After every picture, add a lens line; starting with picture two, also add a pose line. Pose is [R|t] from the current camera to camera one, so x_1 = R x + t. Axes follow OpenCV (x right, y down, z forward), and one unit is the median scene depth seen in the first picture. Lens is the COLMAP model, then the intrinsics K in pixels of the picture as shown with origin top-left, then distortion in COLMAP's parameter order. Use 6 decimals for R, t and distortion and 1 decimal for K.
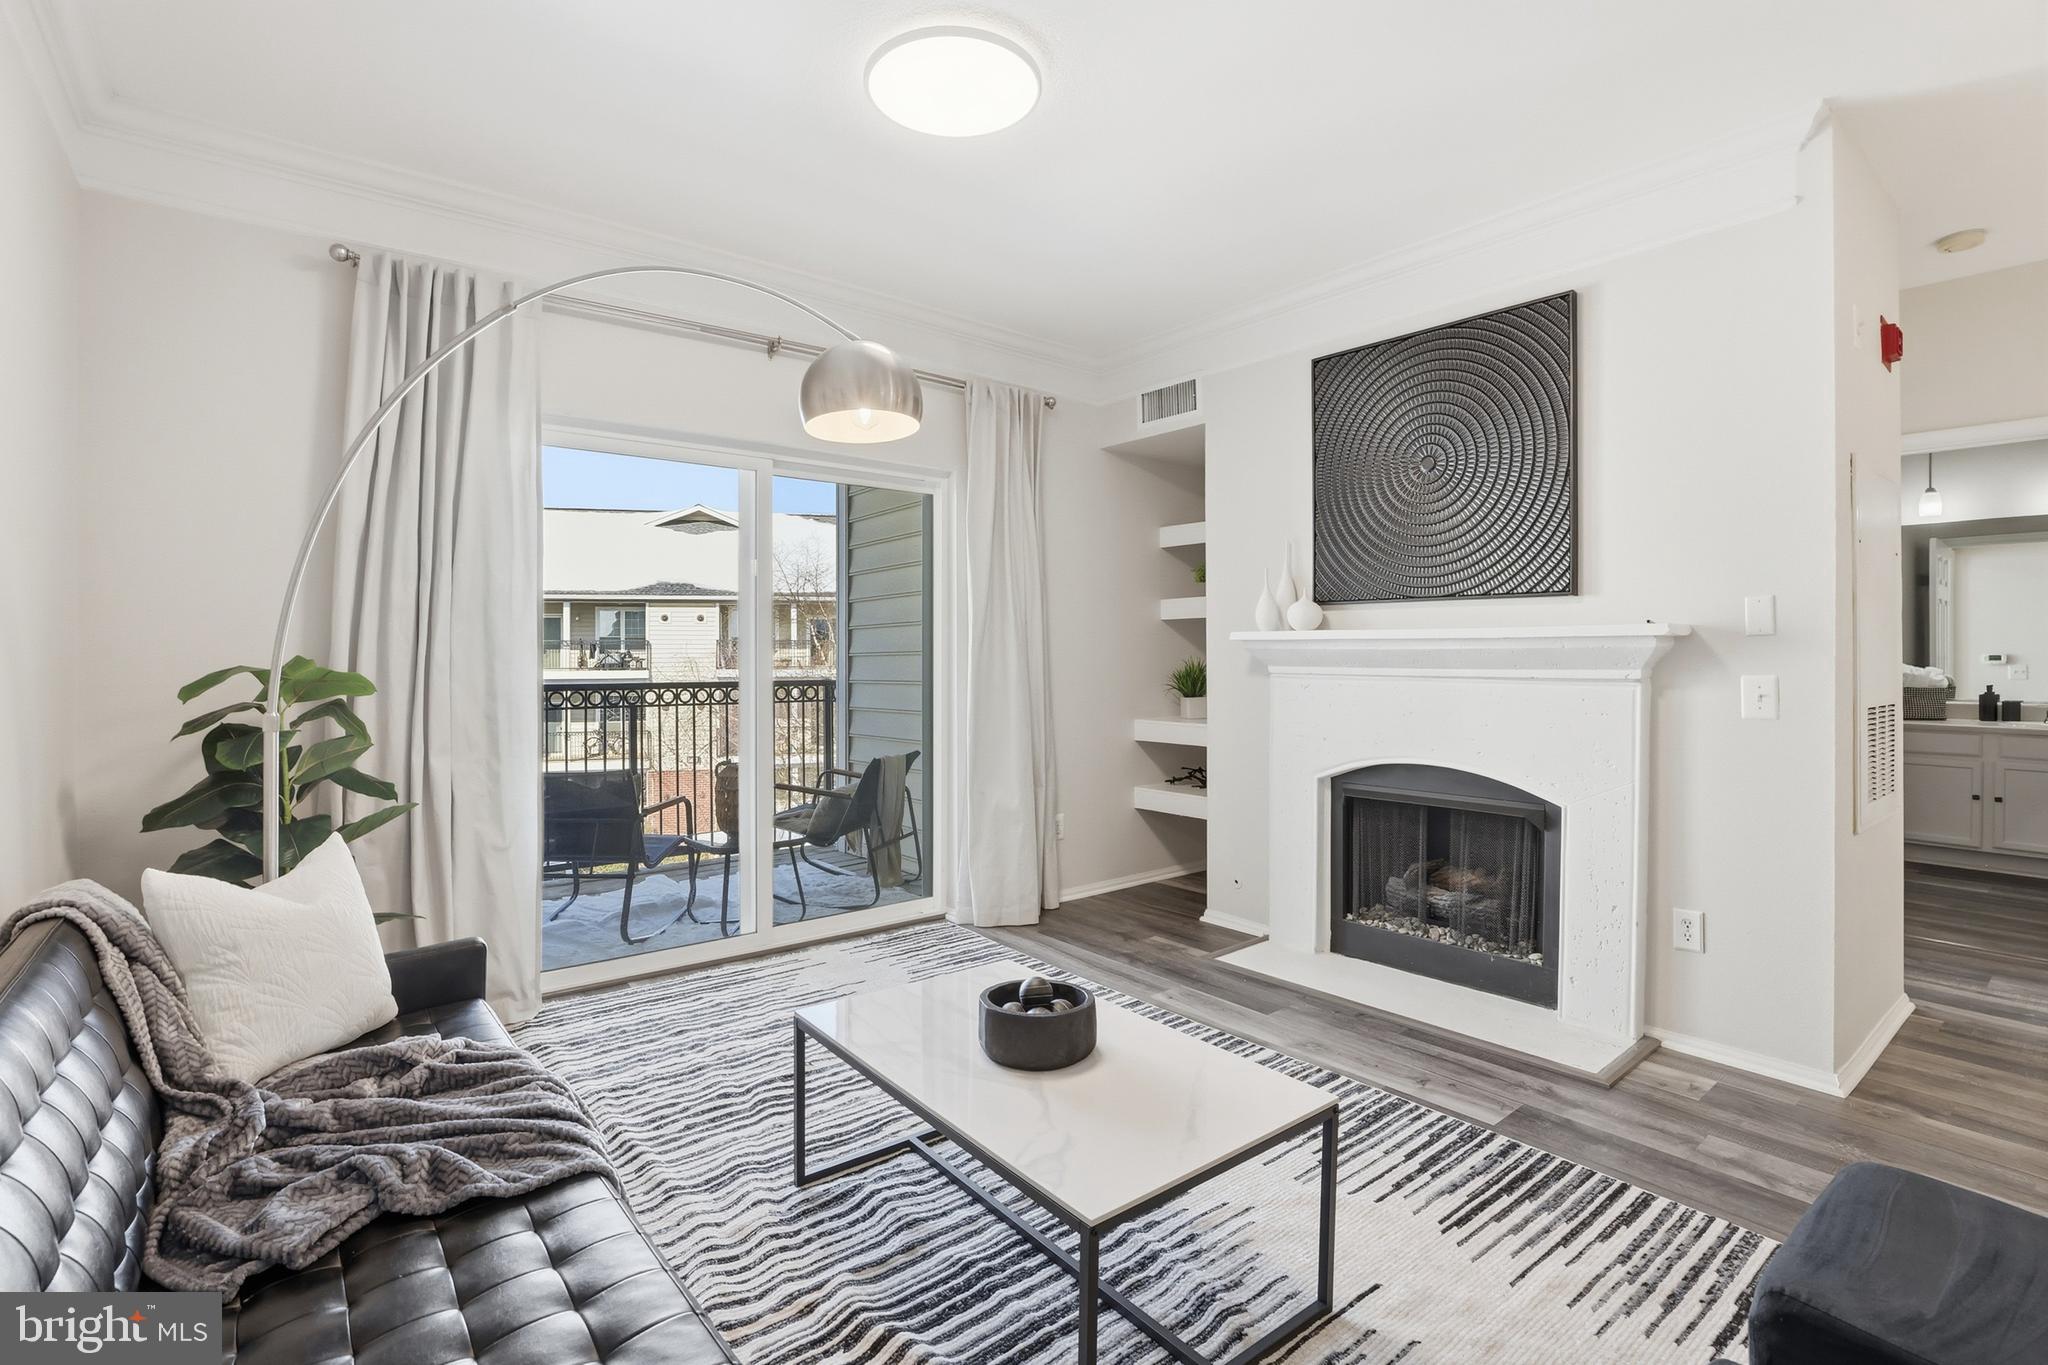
lens RADIAL K [[941.2, 0, 1022.2], [0, 941.2, 656.8], [0, 0, 1]] dist [-0.032140, 0.002538]
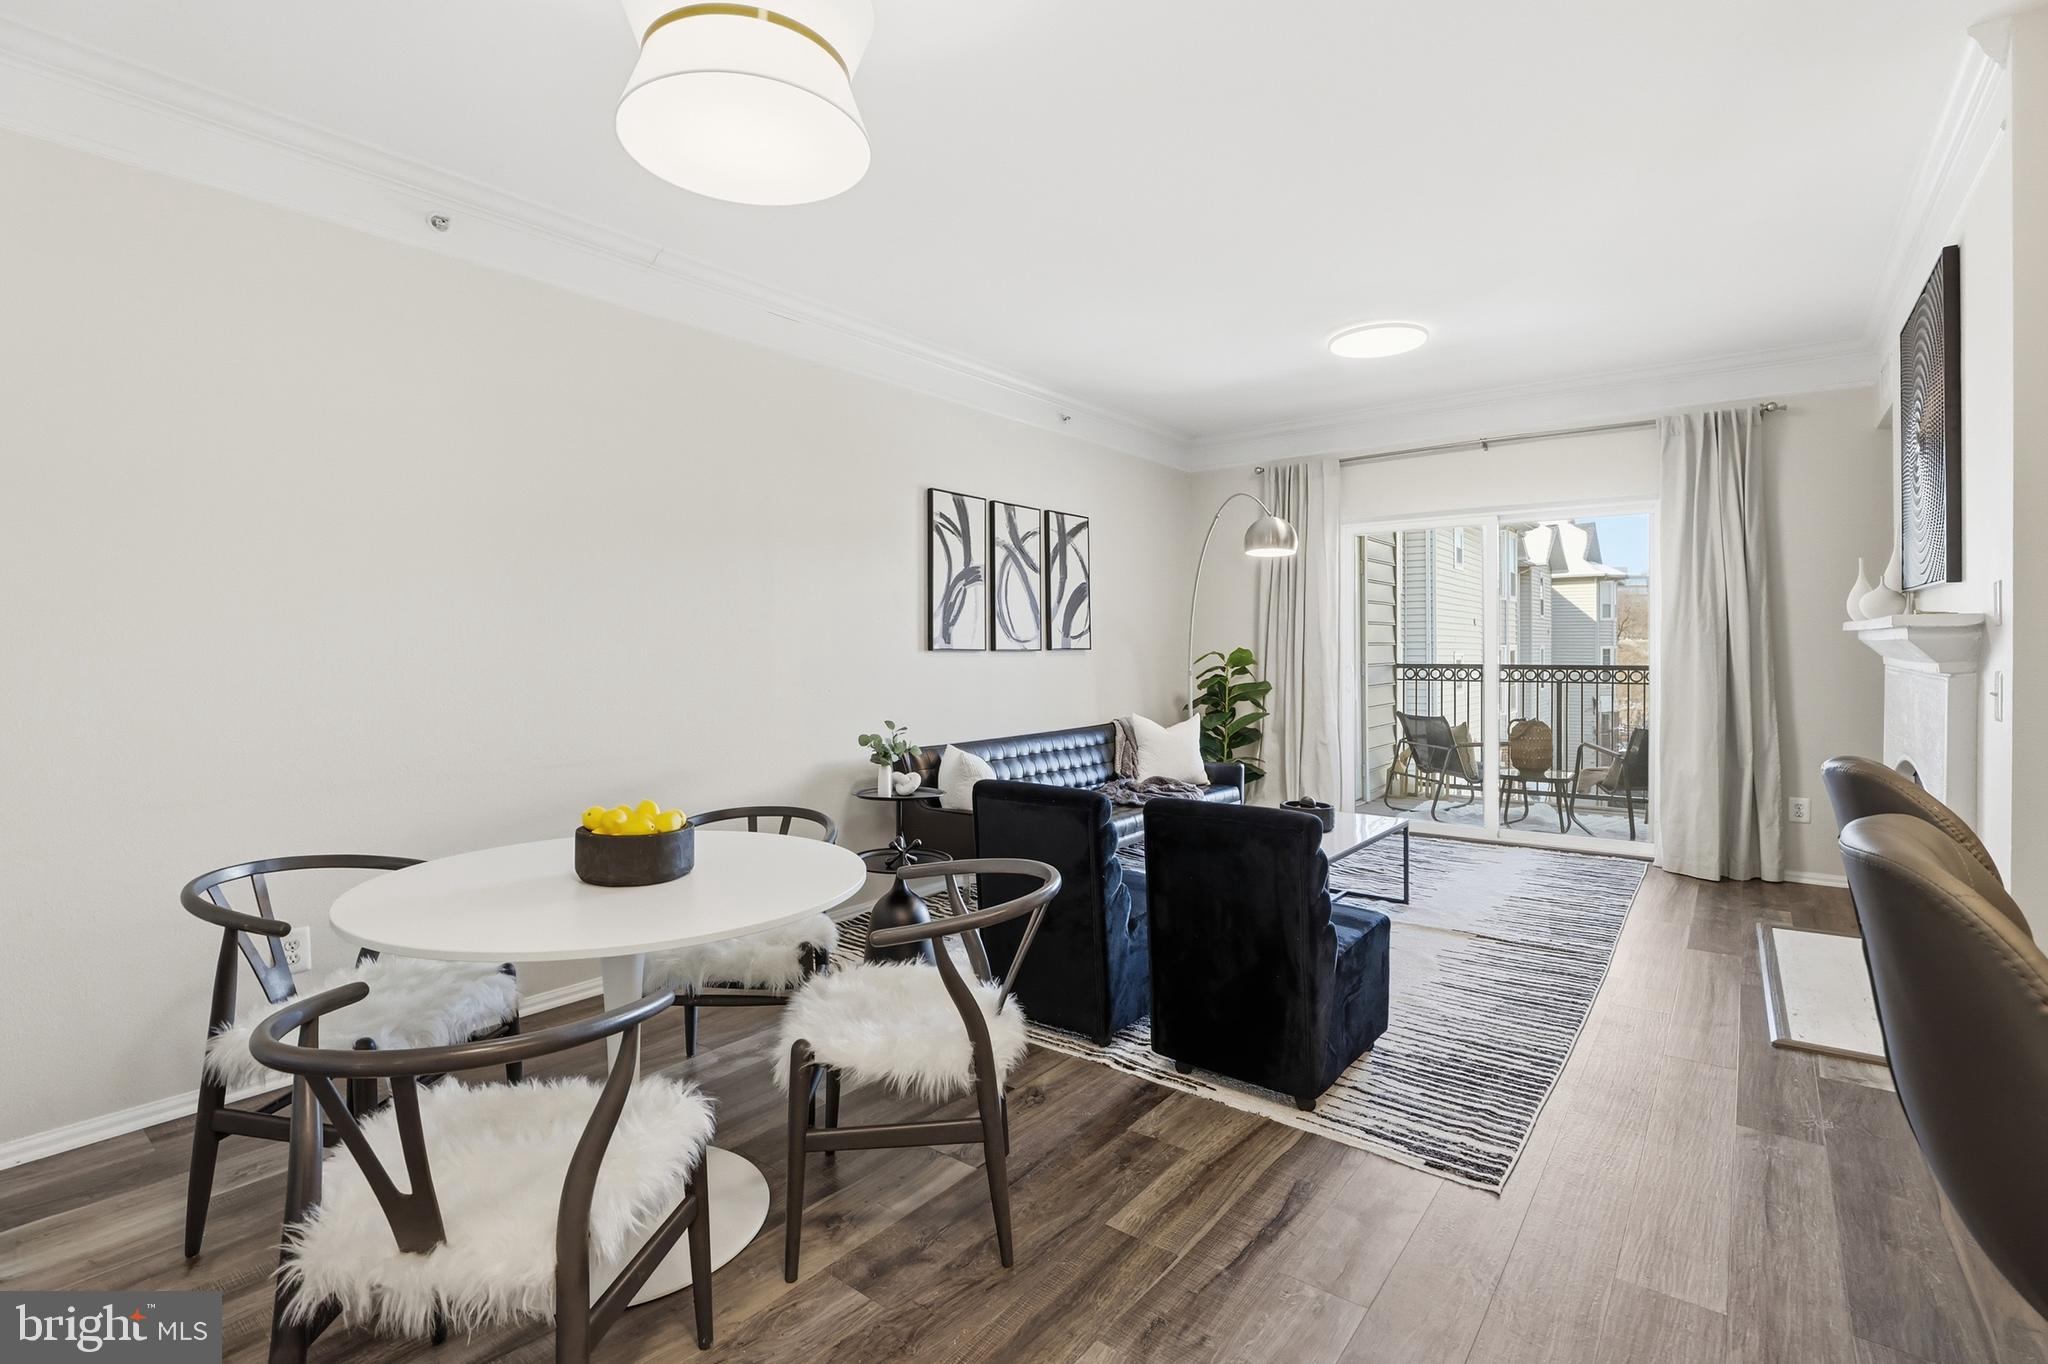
lens RADIAL K [[941.2, 0, 1024.7], [0, 941.2, 667.8], [0, 0, 1]] dist [-0.032140, 0.002538]
pose [[0.220095, 0.022707, -0.975214, 1.146405], [0.006948, 0.999667, 0.024844, -0.010740], [0.975454, -0.012244, 0.219864, -0.075206]]
